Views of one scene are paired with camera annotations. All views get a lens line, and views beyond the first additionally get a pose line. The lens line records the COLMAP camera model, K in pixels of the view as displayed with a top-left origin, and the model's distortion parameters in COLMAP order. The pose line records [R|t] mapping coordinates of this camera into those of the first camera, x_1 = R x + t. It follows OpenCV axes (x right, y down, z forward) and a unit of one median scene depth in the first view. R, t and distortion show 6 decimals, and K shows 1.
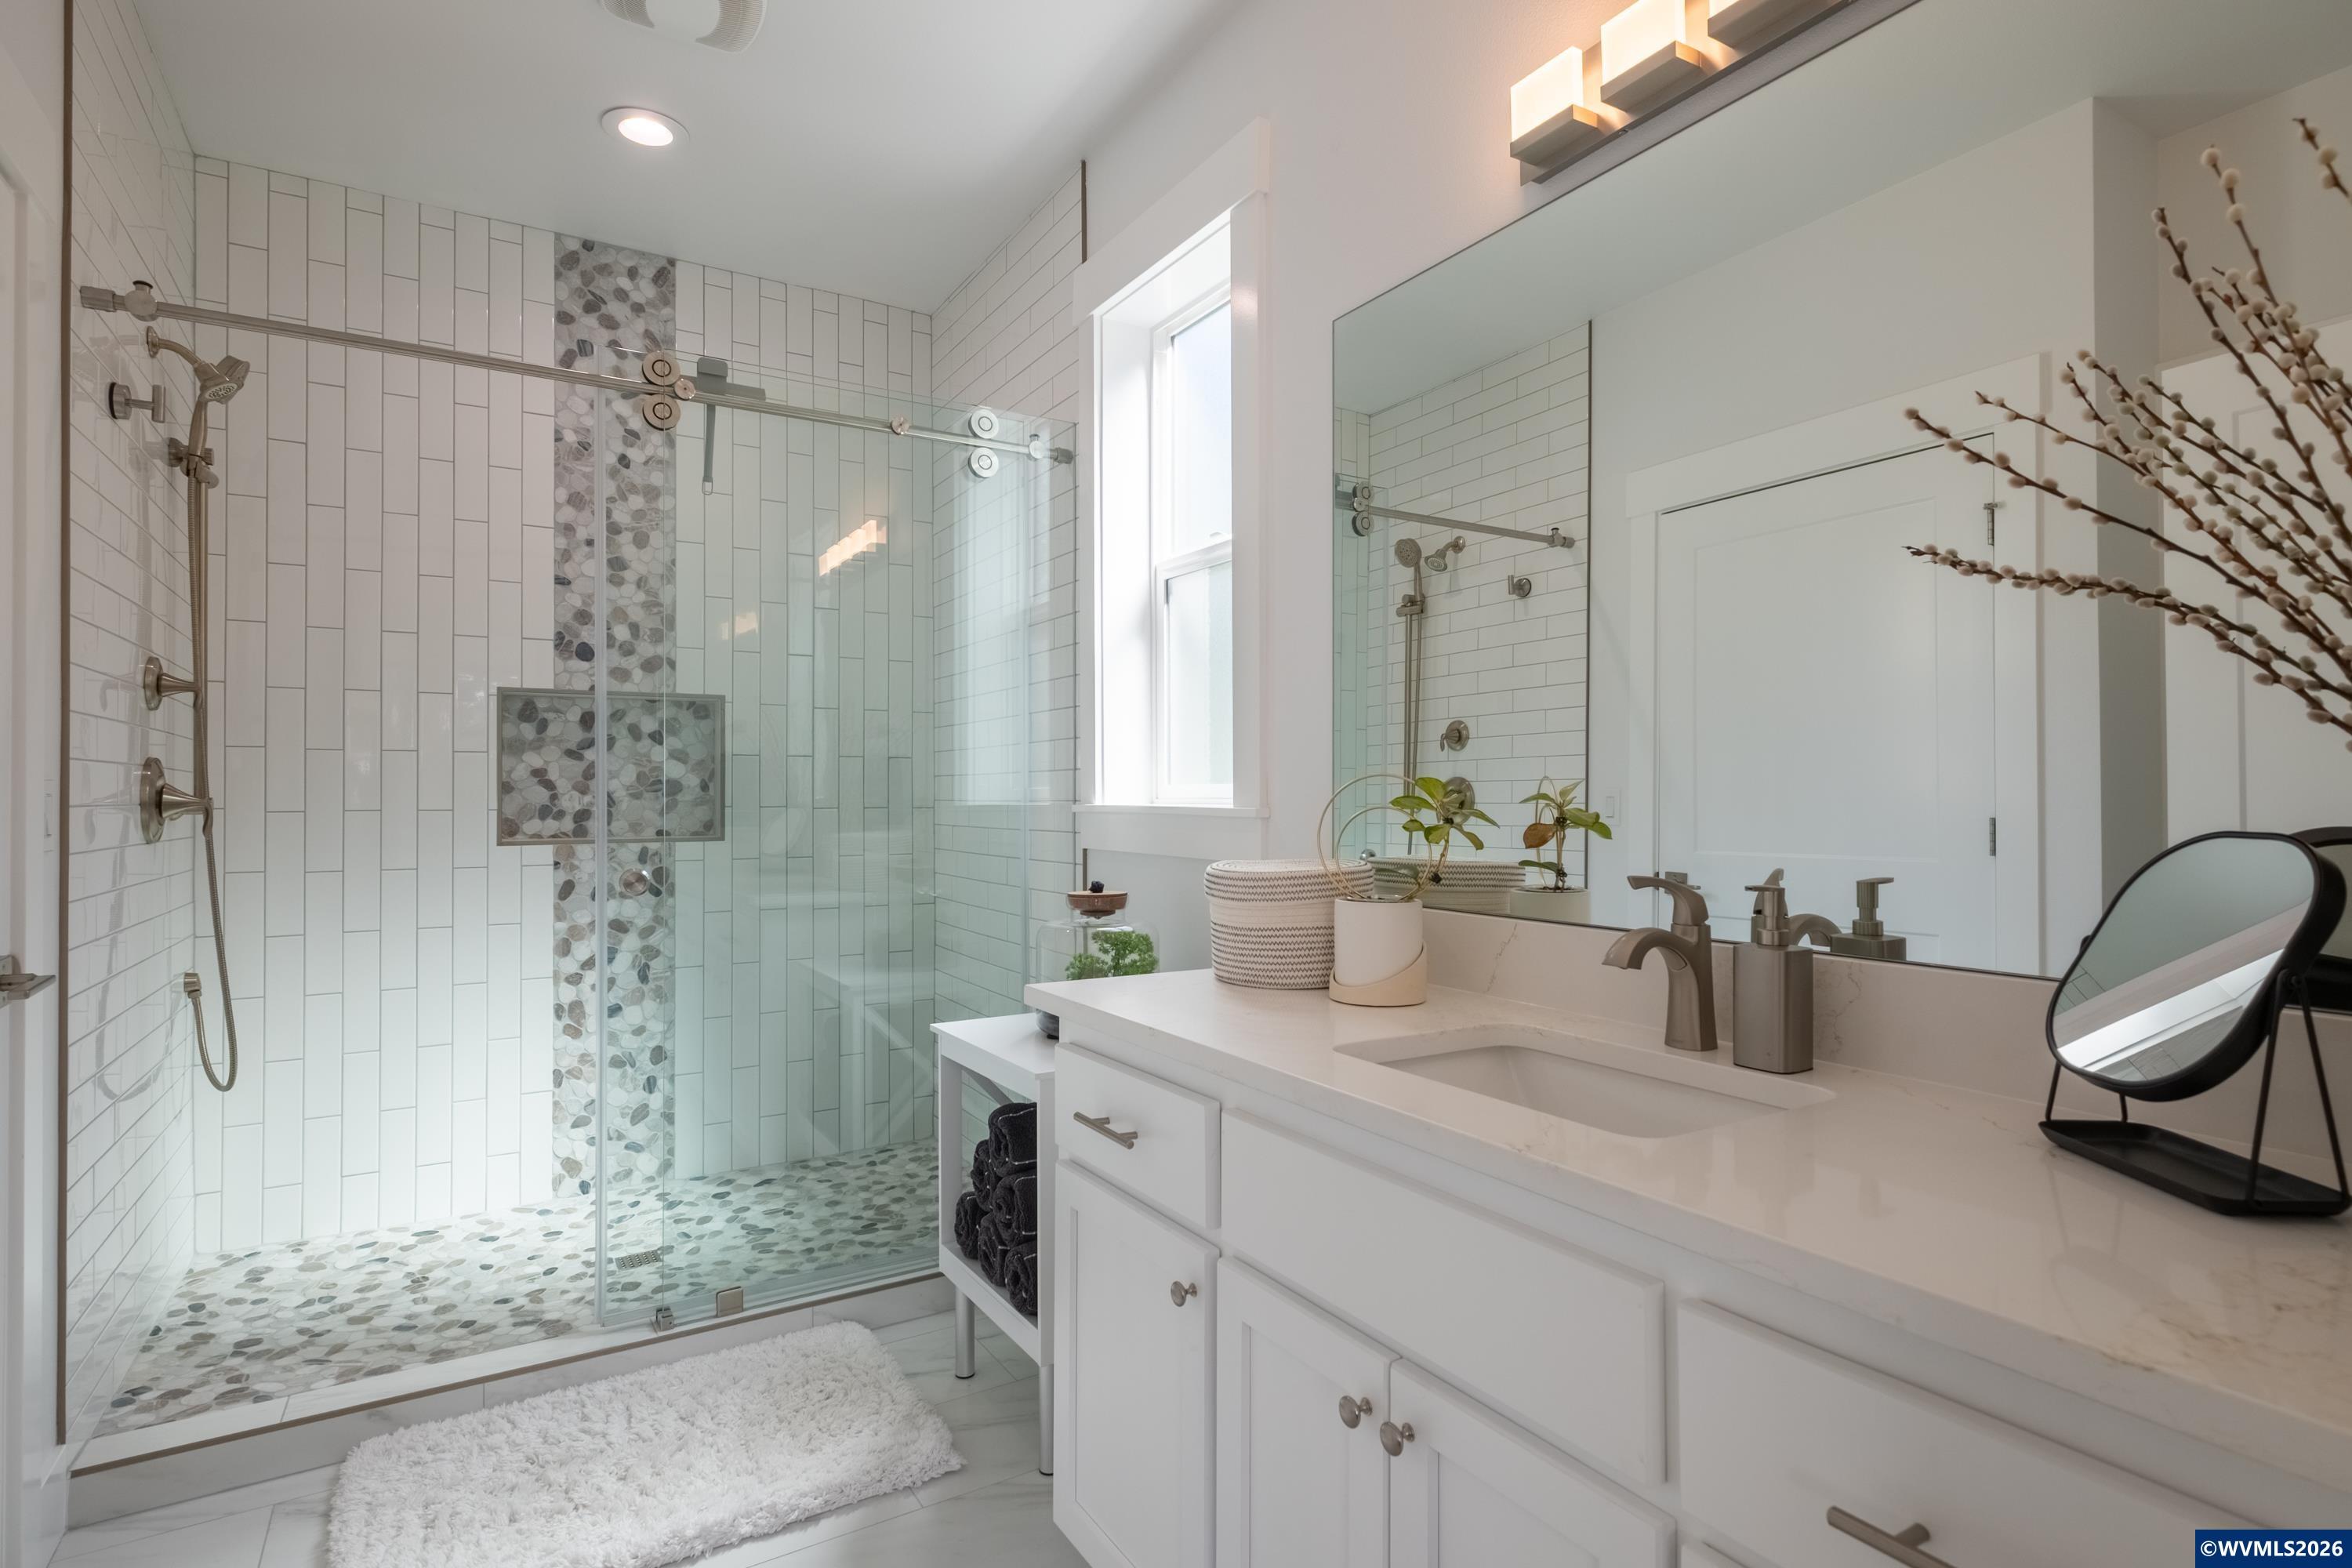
lens RADIAL K [[1210.1, 0, 1199.8], [0, 1210.1, 783.0], [0, 0, 1]] dist [0.007241, -0.001558]
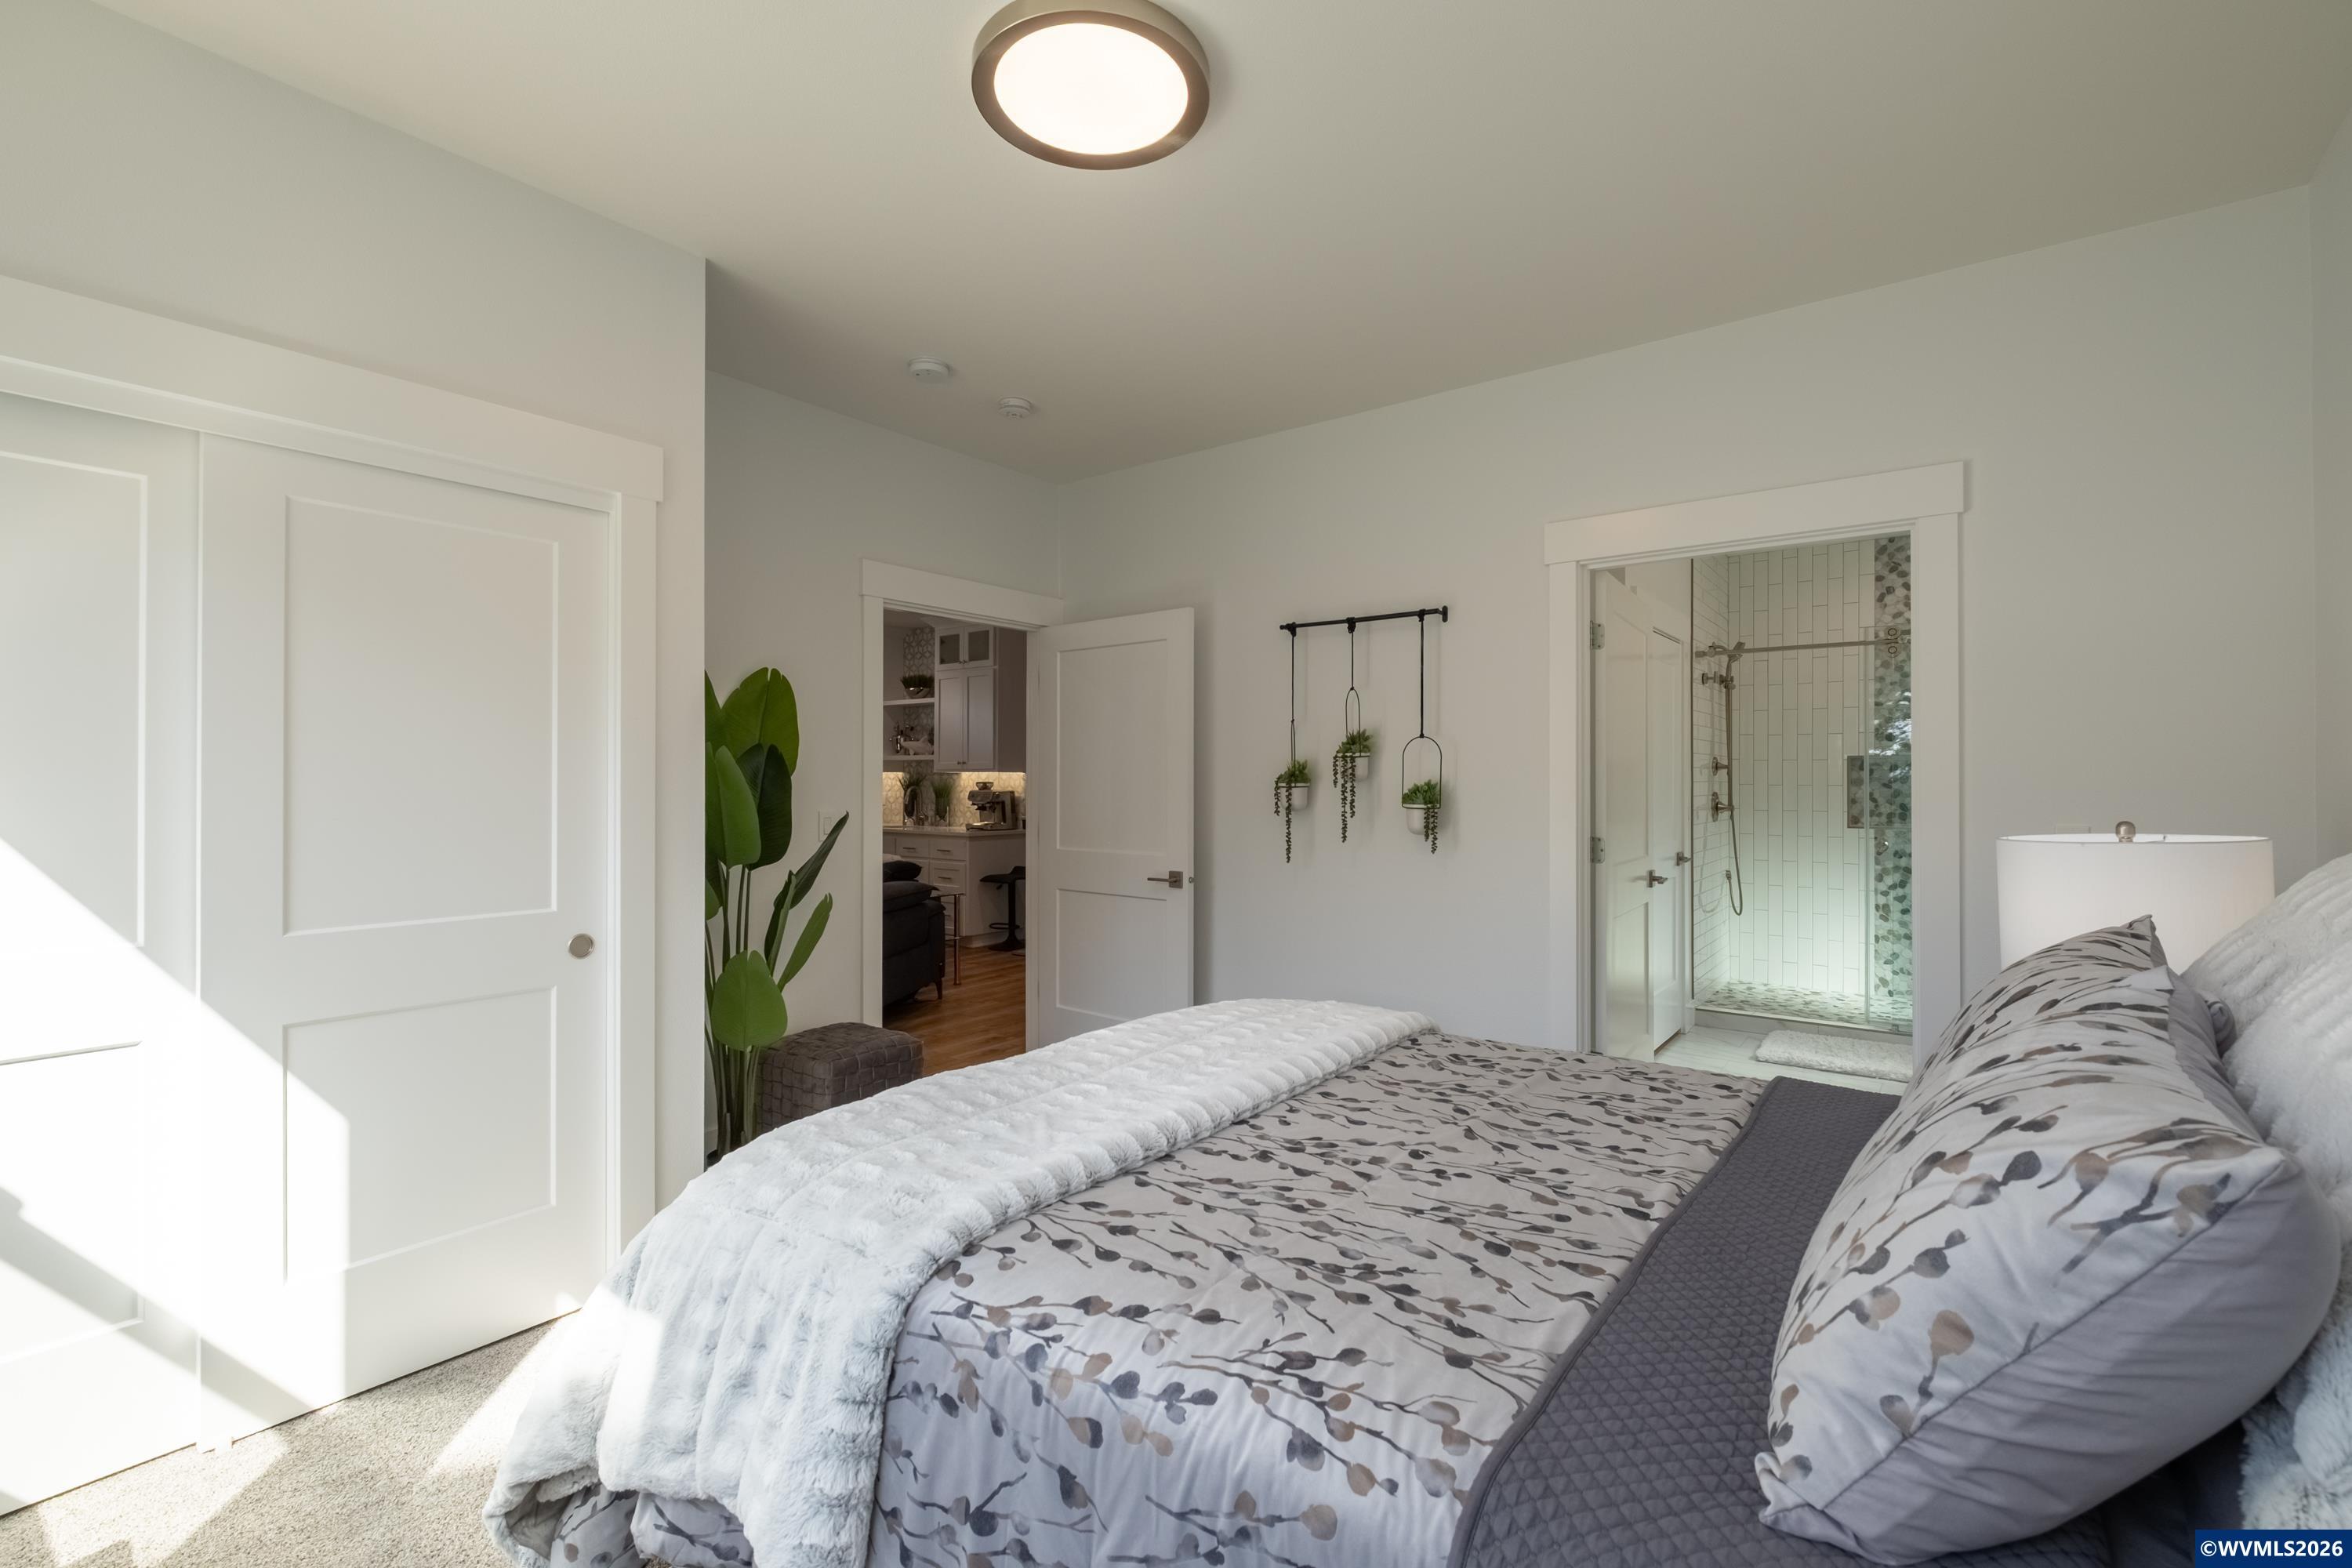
lens RADIAL K [[1018.4, 0, 1190.6], [0, 1018.4, 778.1], [0, 0, 1]] dist [-0.008525, 0.000014]
pose [[0.373513, -0.002643, -0.927621, 0.668704], [0.005018, 0.999987, -0.000828, -0.042592], [0.927611, -0.004346, 0.373521, -0.775735]]
